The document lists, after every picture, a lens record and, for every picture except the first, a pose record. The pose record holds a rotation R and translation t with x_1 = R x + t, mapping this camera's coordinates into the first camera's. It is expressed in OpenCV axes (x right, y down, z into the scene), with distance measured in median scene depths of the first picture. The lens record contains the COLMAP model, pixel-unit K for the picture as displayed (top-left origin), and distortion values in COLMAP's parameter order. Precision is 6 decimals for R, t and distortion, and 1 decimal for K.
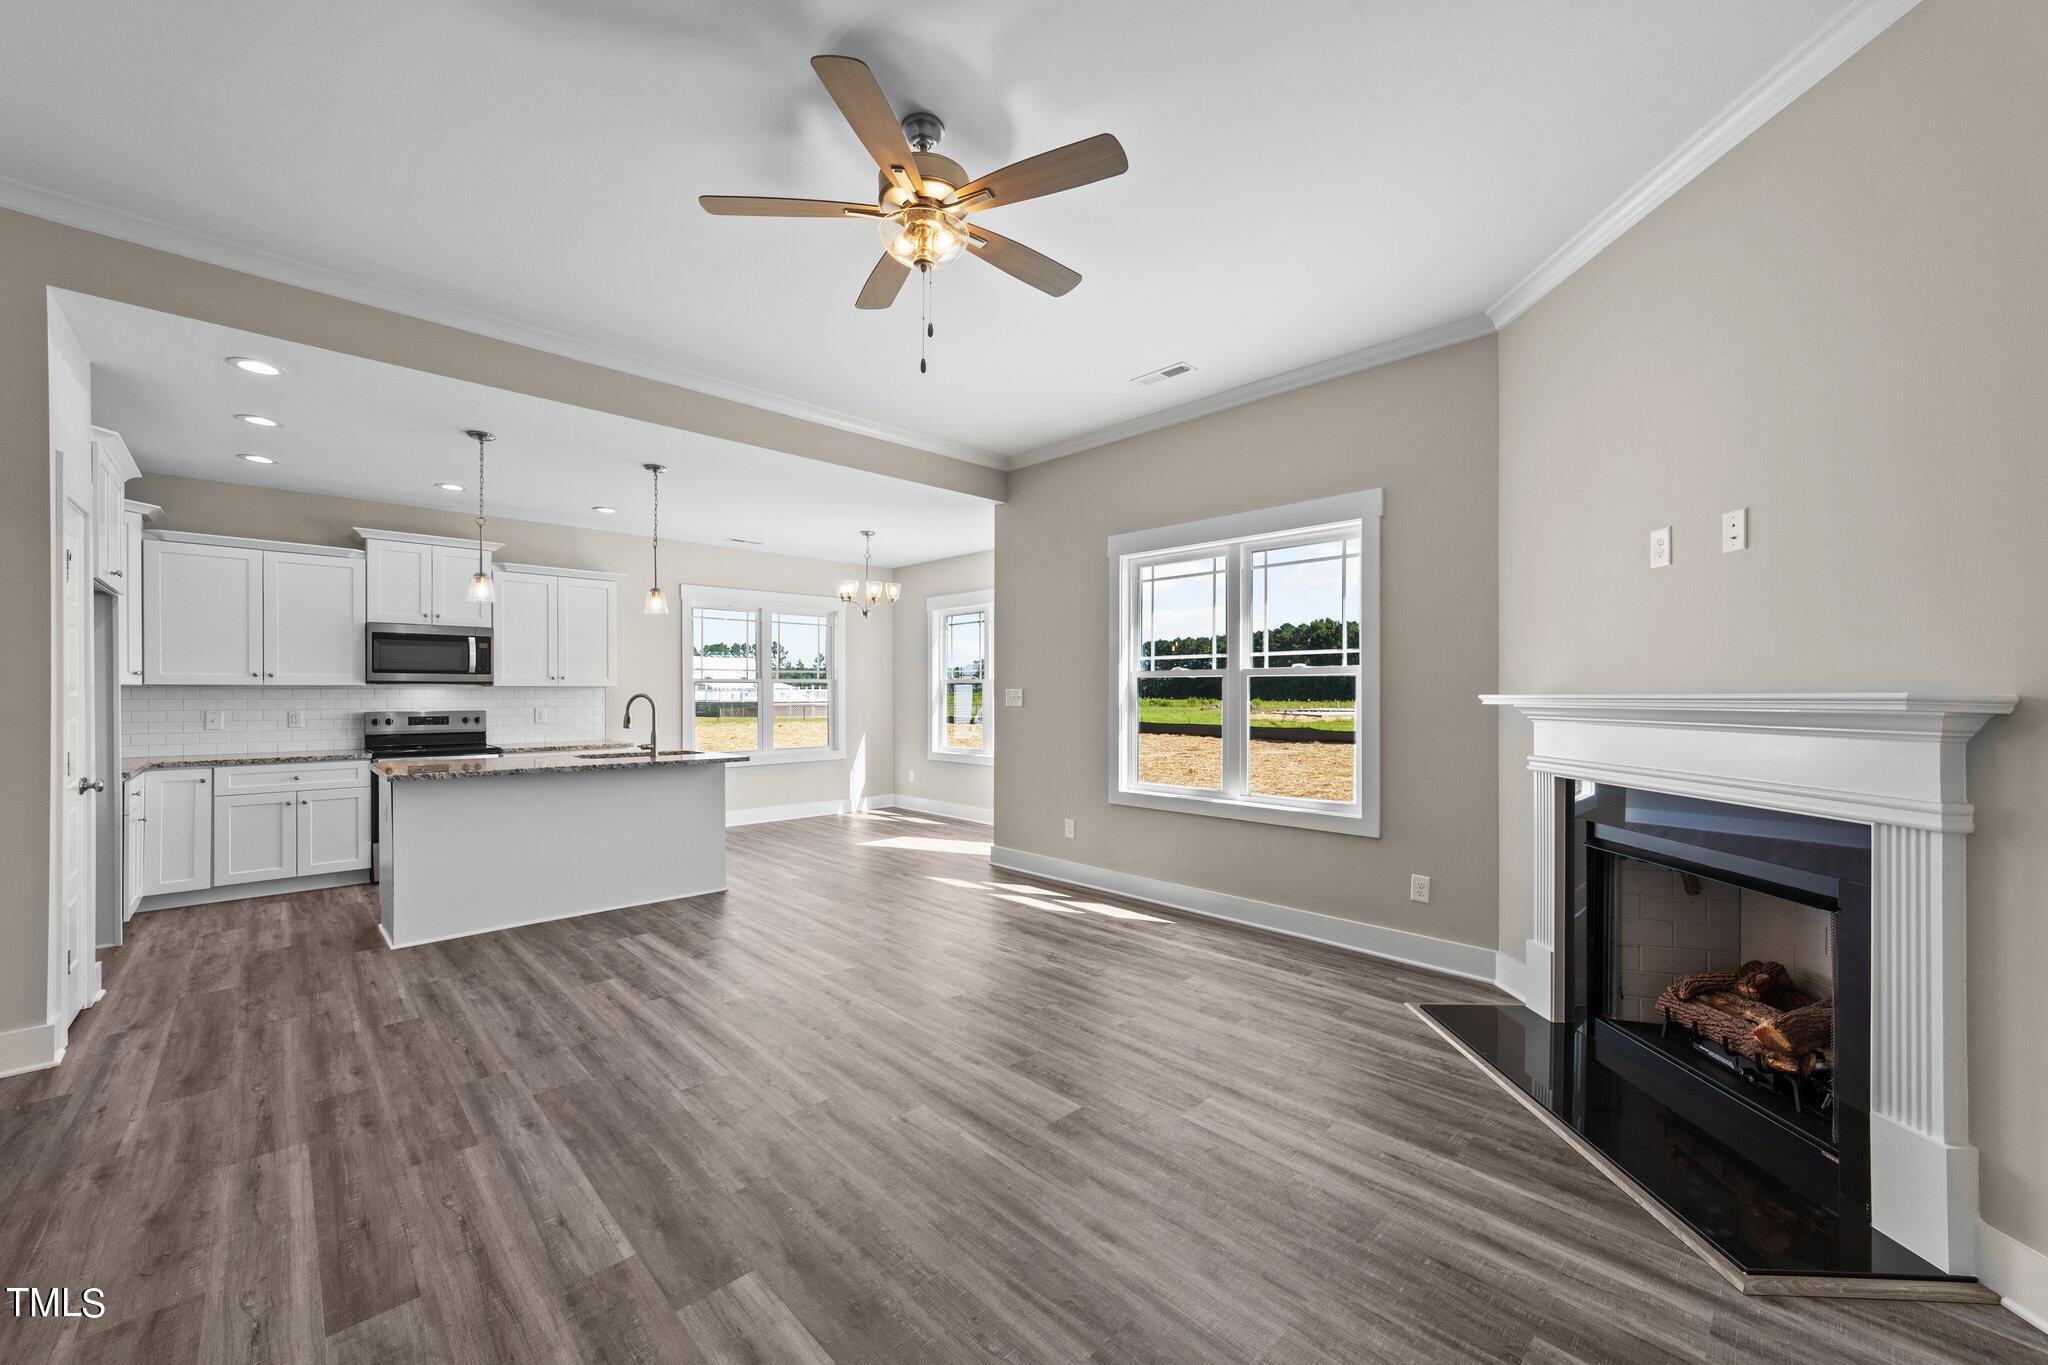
lens RADIAL K [[788.8, 0, 1028.2], [0, 788.8, 696.3], [0, 0, 1]] dist [-0.017955, 0.009079]
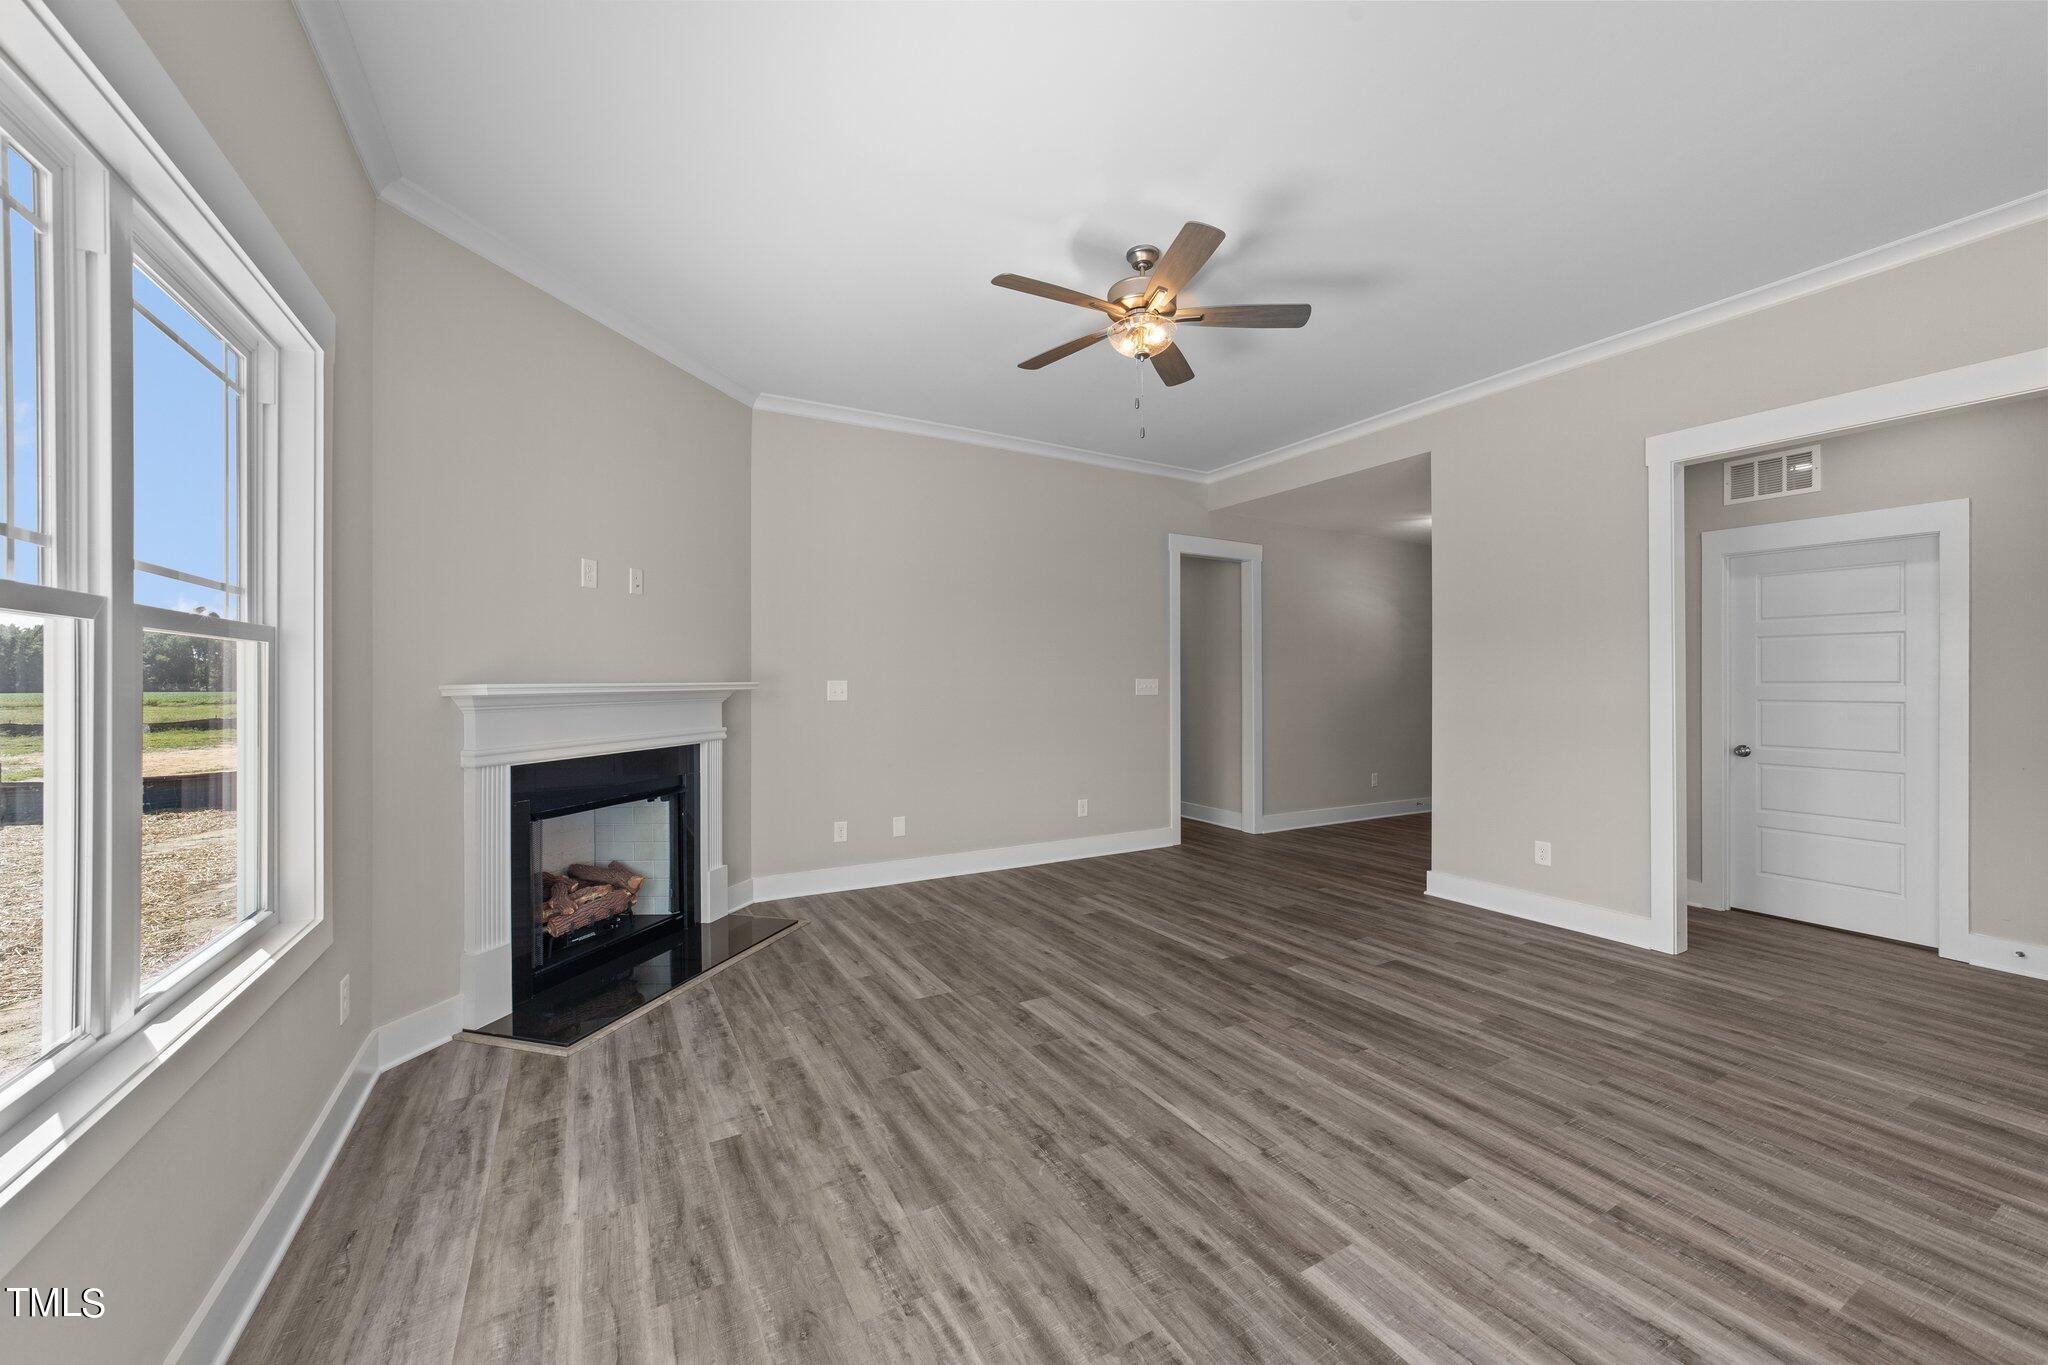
lens RADIAL K [[783.5, 0, 1029.5], [0, 783.5, 680.7], [0, 0, 1]] dist [-0.017460, 0.008617]
pose [[-0.968266, -0.000013, 0.249920, -0.170047], [0.000525, 0.999998, 0.002088, -0.005834], [-0.249920, 0.002153, -0.968264, 1.417430]]
